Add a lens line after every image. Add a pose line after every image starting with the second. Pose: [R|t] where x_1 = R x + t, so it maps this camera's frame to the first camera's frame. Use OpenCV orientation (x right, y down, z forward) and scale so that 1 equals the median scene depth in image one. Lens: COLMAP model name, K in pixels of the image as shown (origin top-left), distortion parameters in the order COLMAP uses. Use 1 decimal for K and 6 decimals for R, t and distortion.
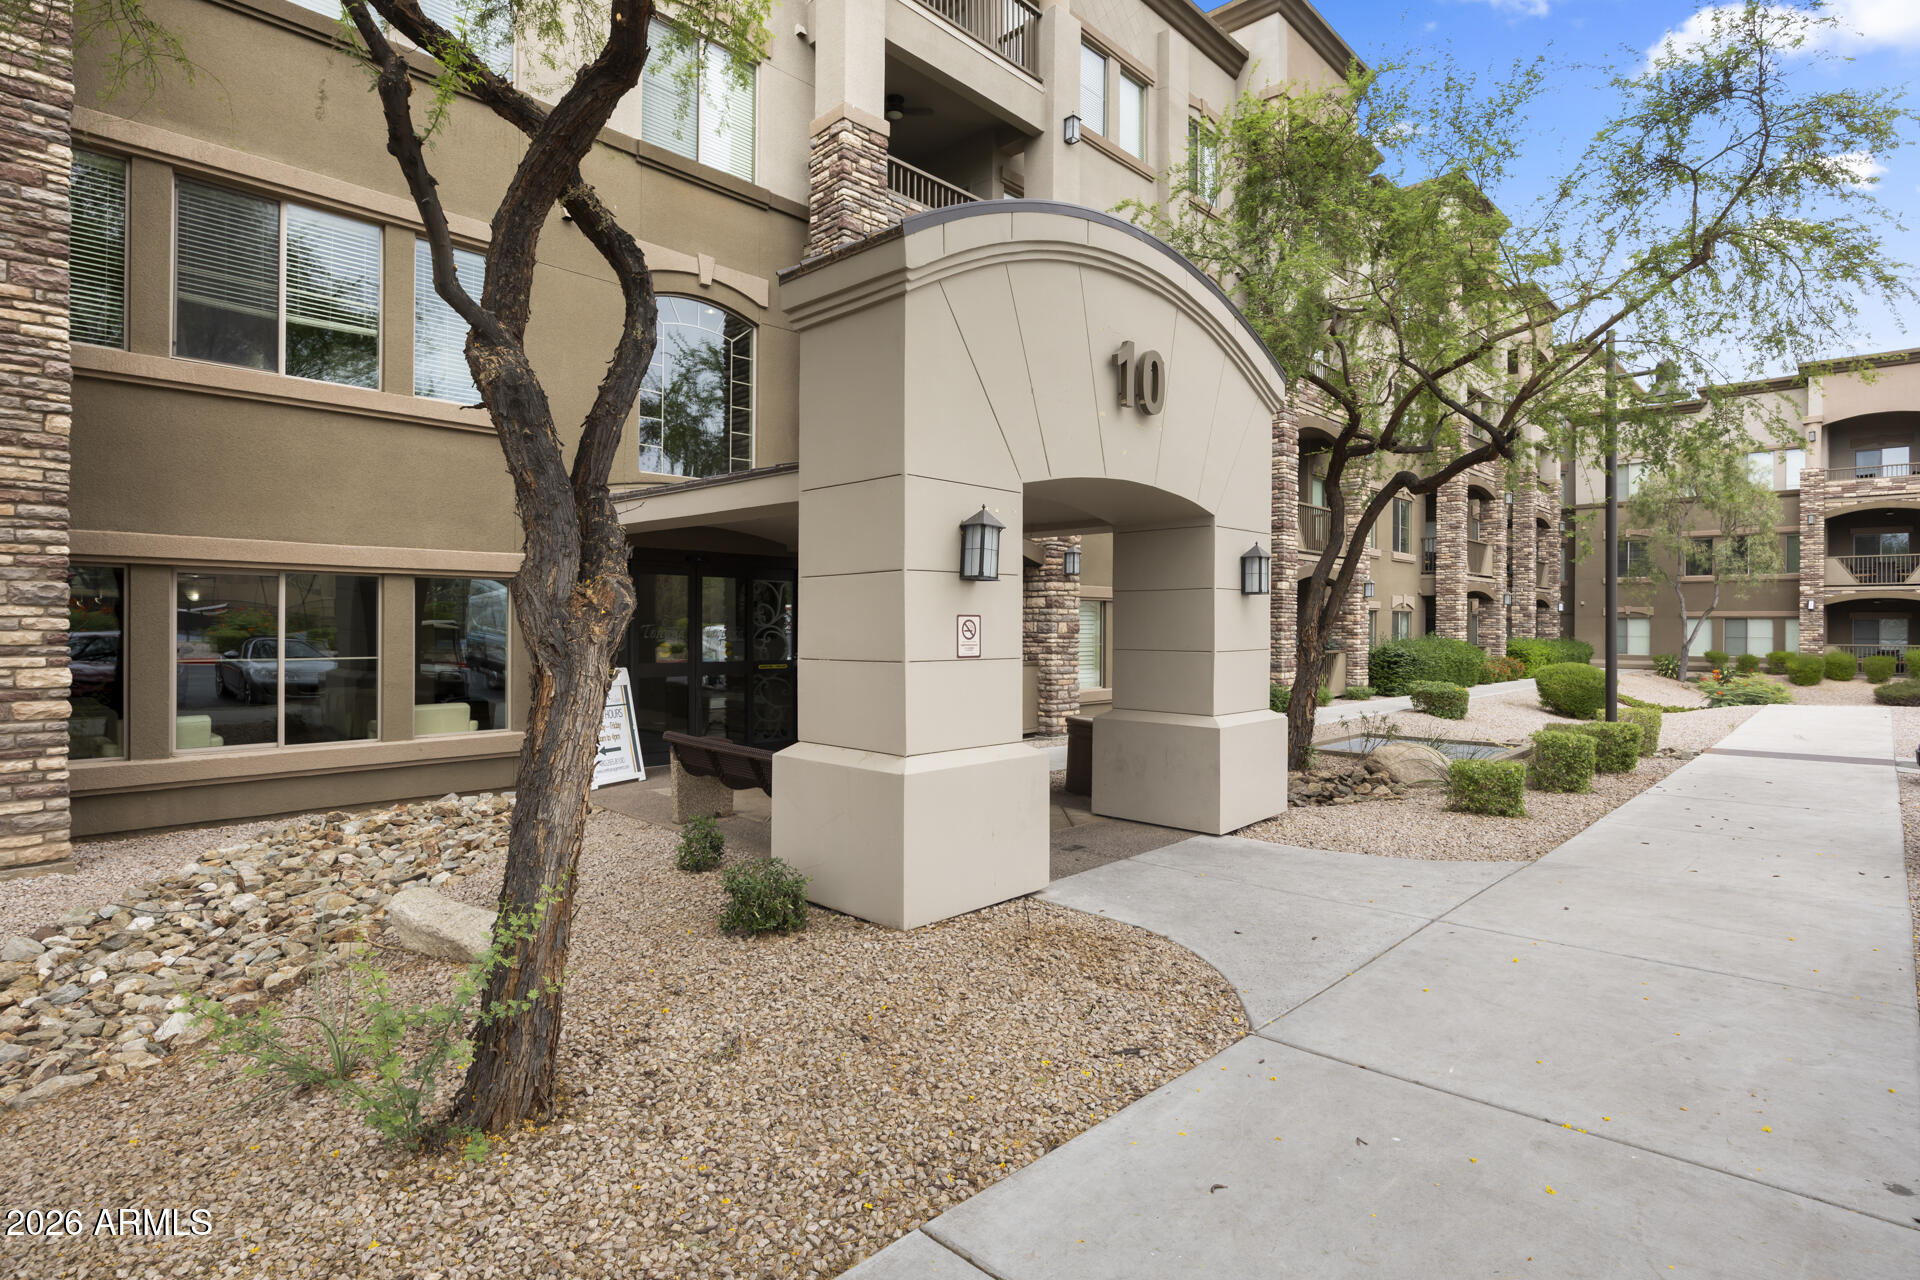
lens RADIAL K [[969.2, 0, 953.5], [0, 969.2, 630.6], [0, 0, 1]] dist [-0.004454, -0.000147]
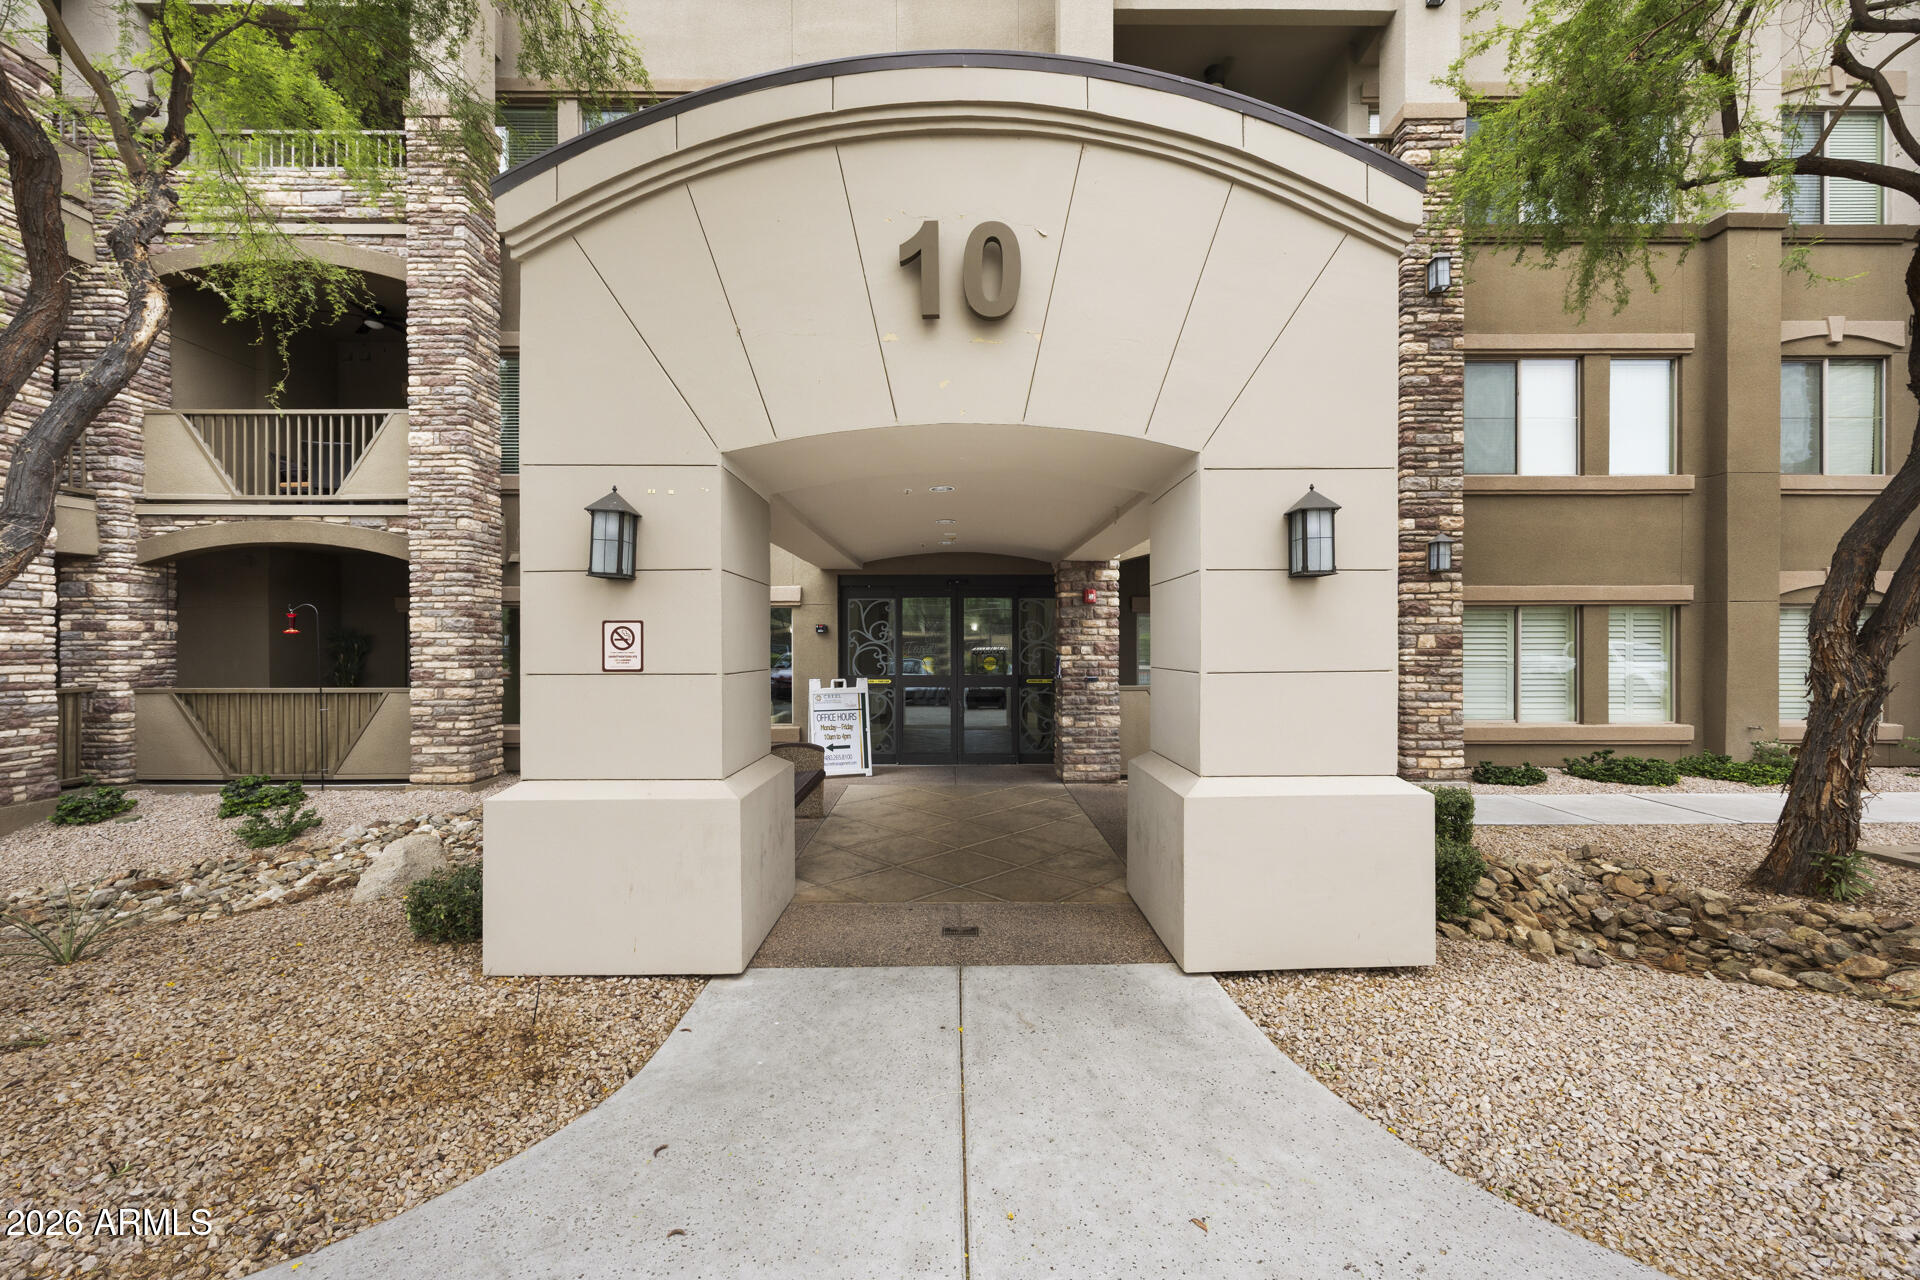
lens RADIAL K [[767.3, 0, 960.5], [0, 767.3, 651.3], [0, 0, 1]] dist [0.001502, -0.000408]
pose [[0.702066, -0.001220, -0.712111, 0.634743], [0.001536, 0.999999, -0.000200, 0.010047], [0.712110, -0.000953, 0.702067, 0.679832]]
